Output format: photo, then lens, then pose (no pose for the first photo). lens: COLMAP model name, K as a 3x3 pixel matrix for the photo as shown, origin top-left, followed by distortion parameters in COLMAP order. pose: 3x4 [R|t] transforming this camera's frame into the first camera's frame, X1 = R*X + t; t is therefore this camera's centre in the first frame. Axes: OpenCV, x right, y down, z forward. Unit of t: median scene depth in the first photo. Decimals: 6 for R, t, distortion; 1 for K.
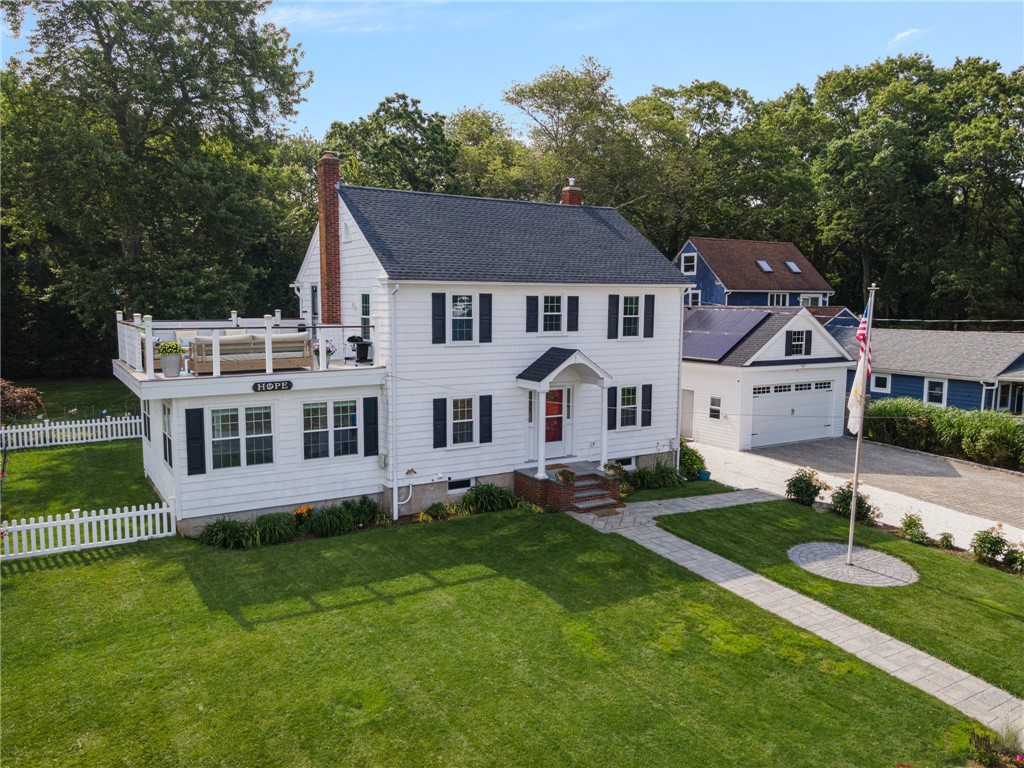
lens RADIAL K [[745.9, 0, 512.7], [0, 745.9, 385.3], [0, 0, 1]] dist [0.003081, -0.001273]
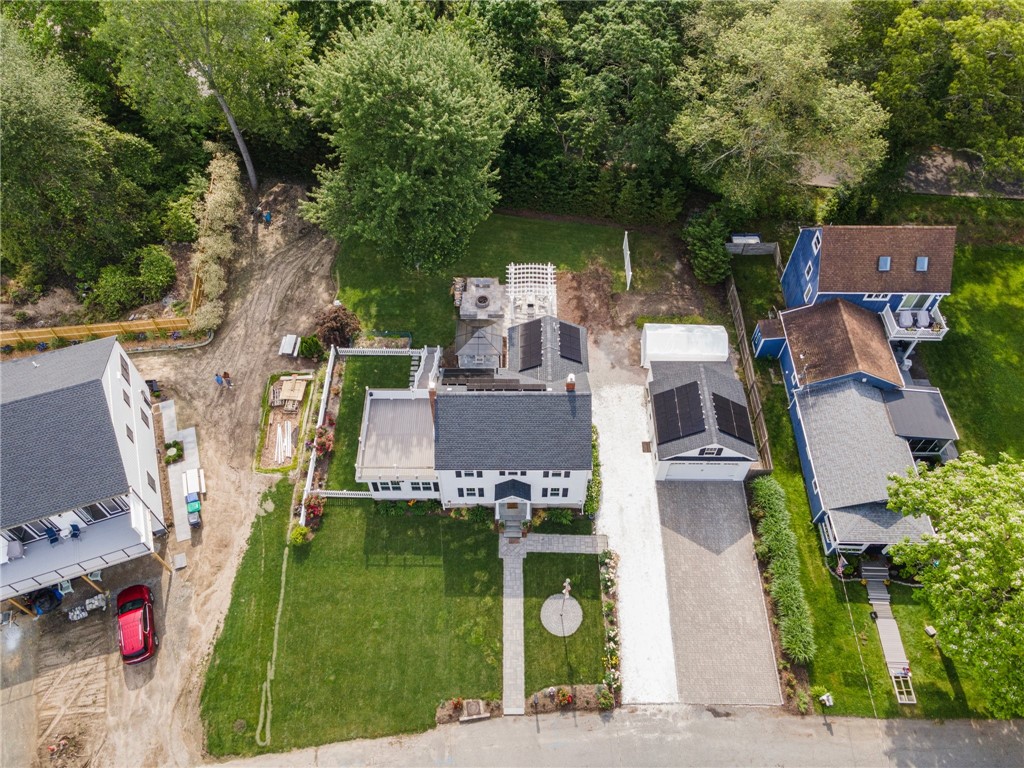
lens RADIAL K [[745.9, 0, 517.0], [0, 745.9, 384.6], [0, 0, 1]] dist [0.003081, -0.001273]
pose [[0.854926, 0.422008, -0.301679, 0.751069], [-0.054325, 0.651187, 0.756971, -2.347515], [0.515897, -0.630766, 0.579642, -0.179371]]
